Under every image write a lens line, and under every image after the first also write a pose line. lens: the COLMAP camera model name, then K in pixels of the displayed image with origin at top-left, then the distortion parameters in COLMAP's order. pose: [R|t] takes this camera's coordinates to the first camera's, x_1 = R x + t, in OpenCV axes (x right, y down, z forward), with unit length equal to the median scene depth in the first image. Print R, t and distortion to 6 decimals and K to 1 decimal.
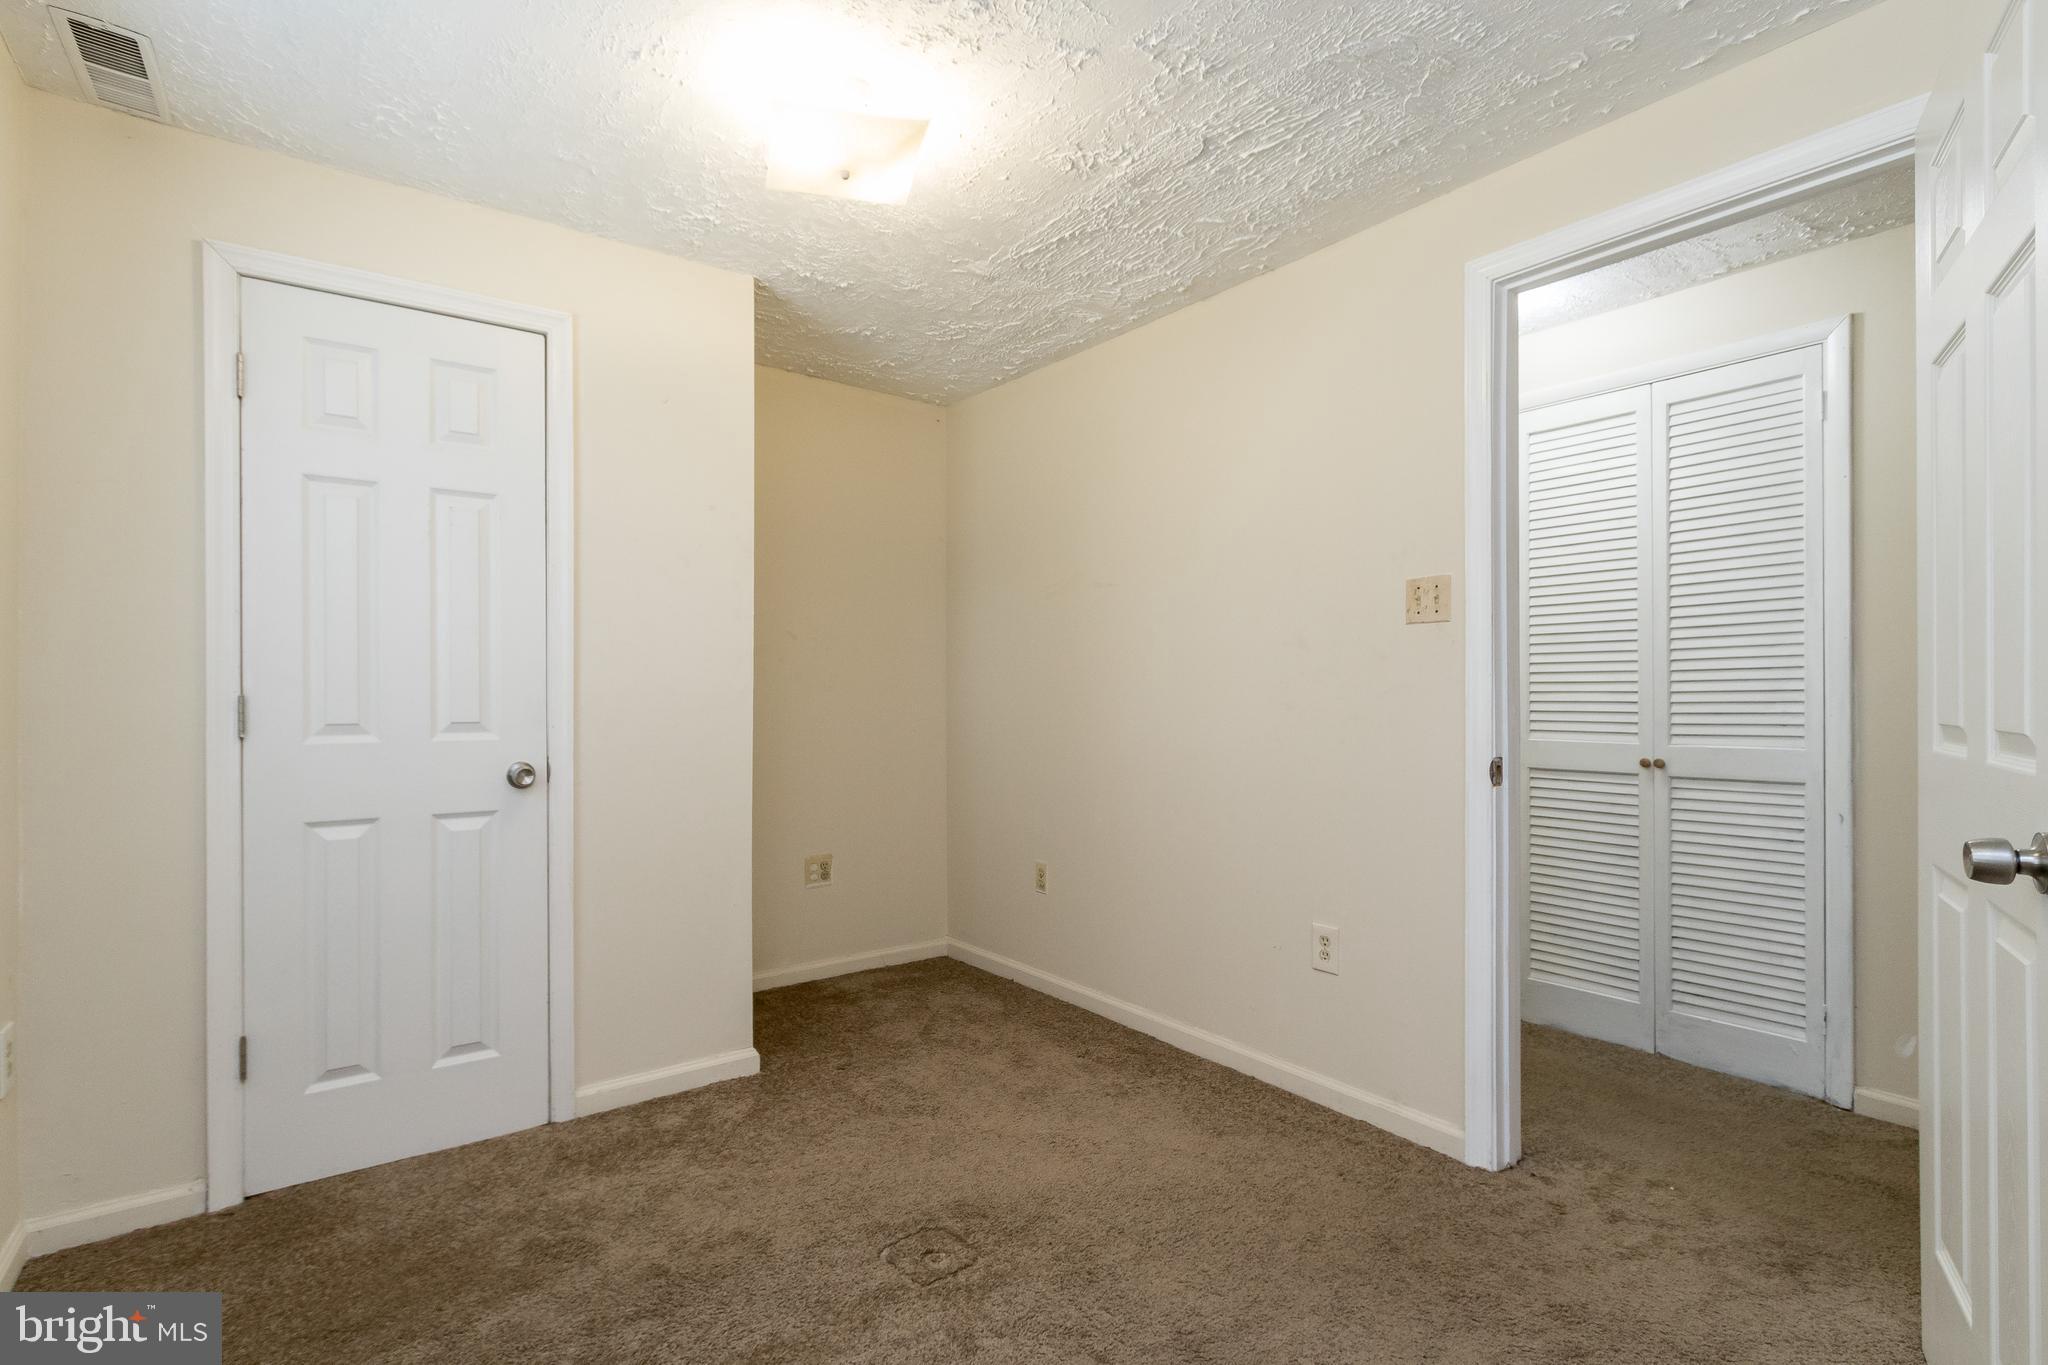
lens RADIAL K [[982.1, 0, 1017.2], [0, 982.1, 689.1], [0, 0, 1]] dist [0.007075, -0.000957]
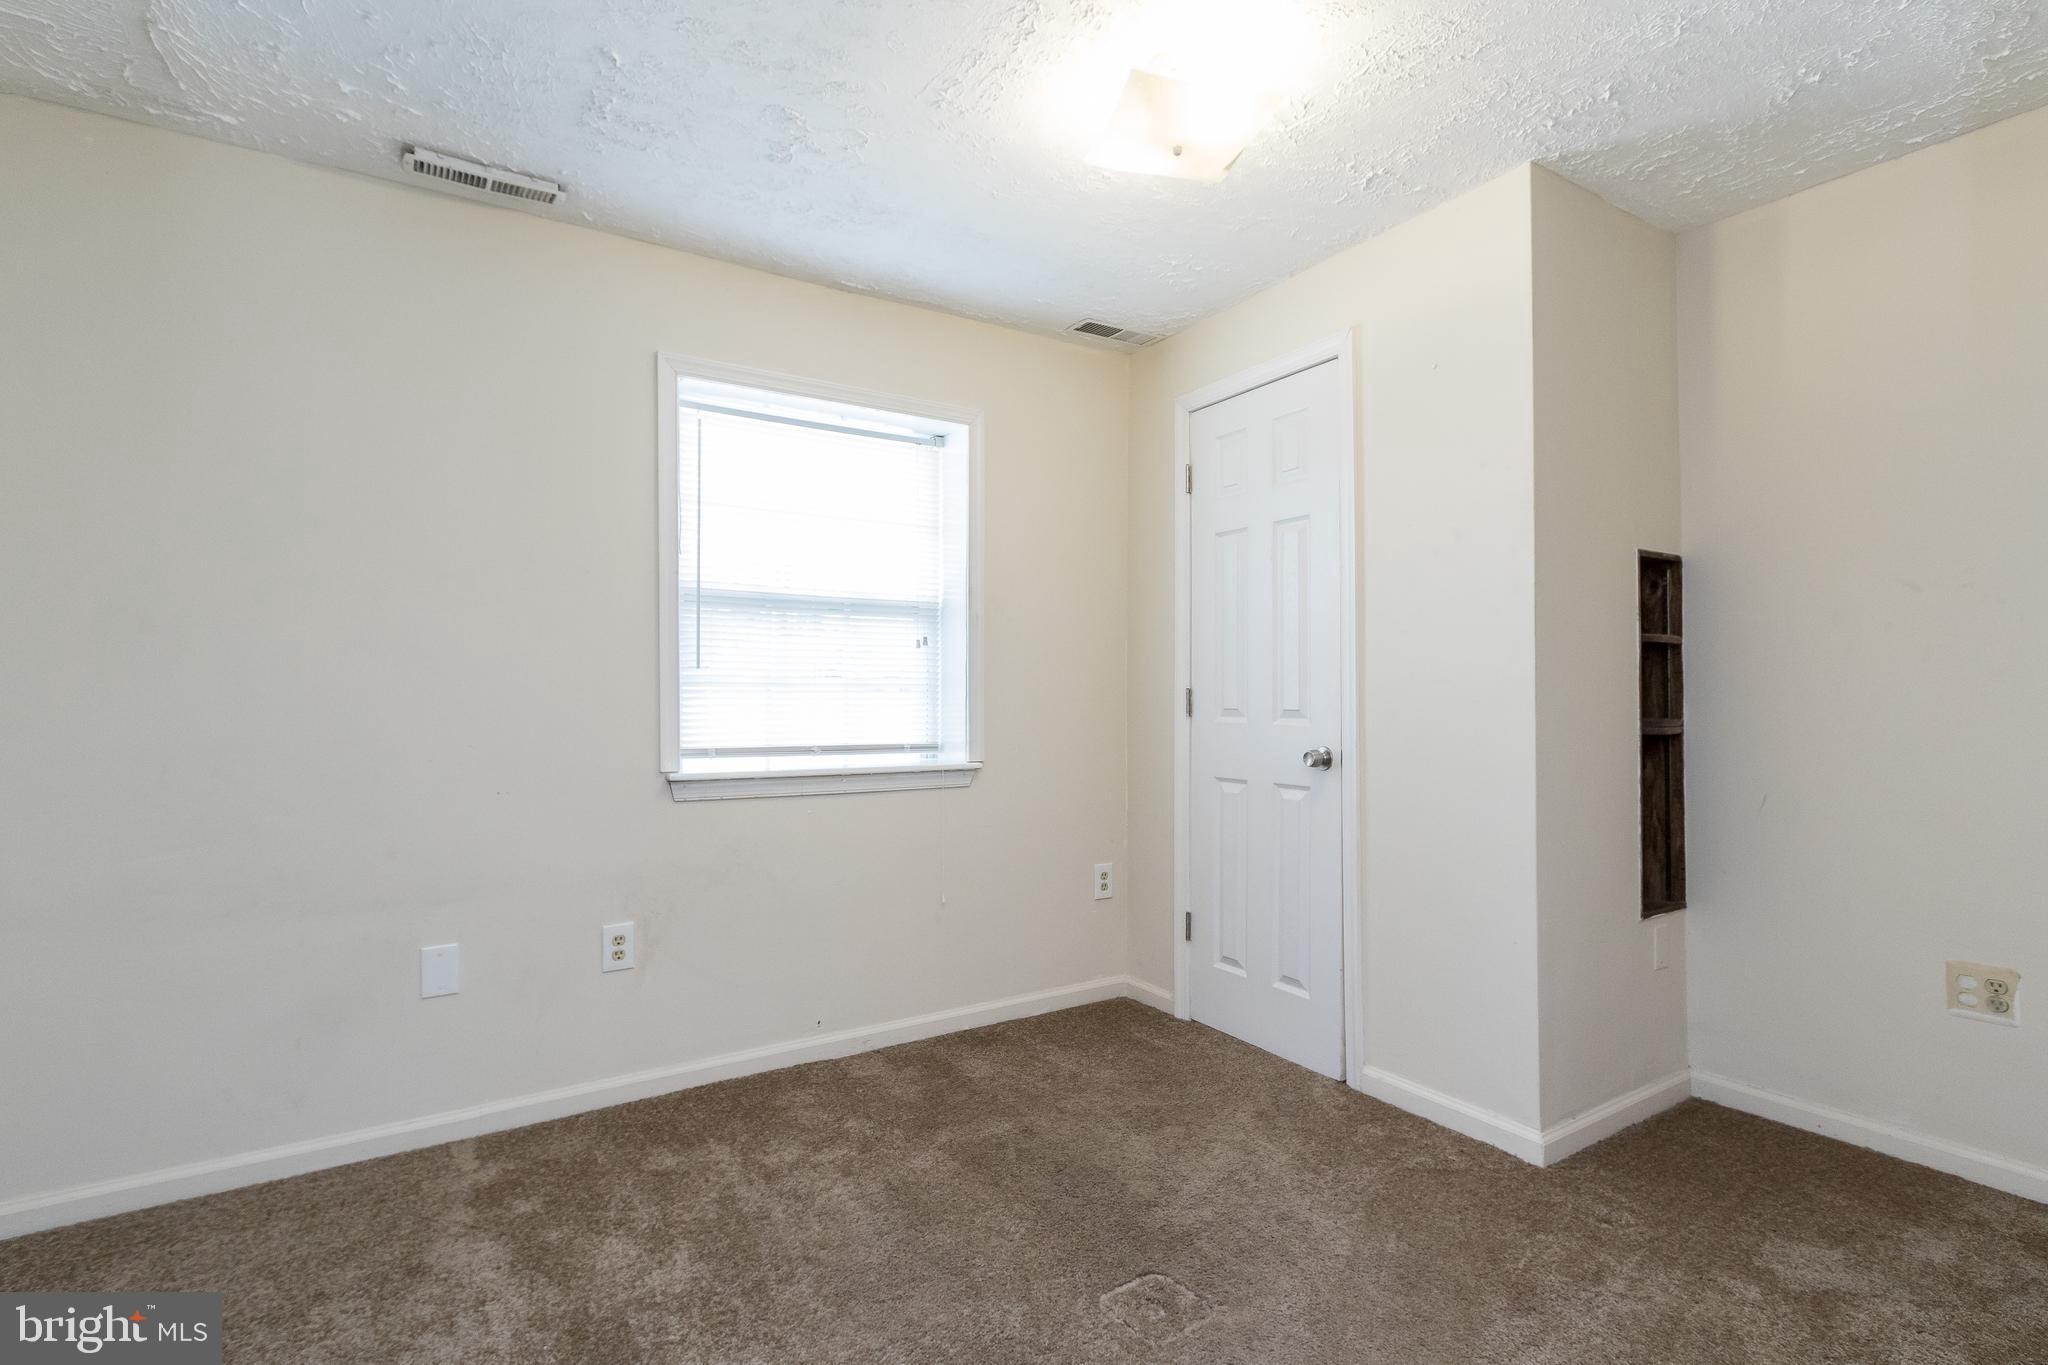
lens RADIAL K [[982.1, 0, 1022.2], [0, 982.1, 689.2], [0, 0, 1]] dist [0.007075, -0.000957]
pose [[-0.091074, -0.007833, -0.995813, 0.659214], [0.004719, 0.999954, -0.008297, 0.016802], [0.995833, -0.005455, -0.091033, 0.776535]]
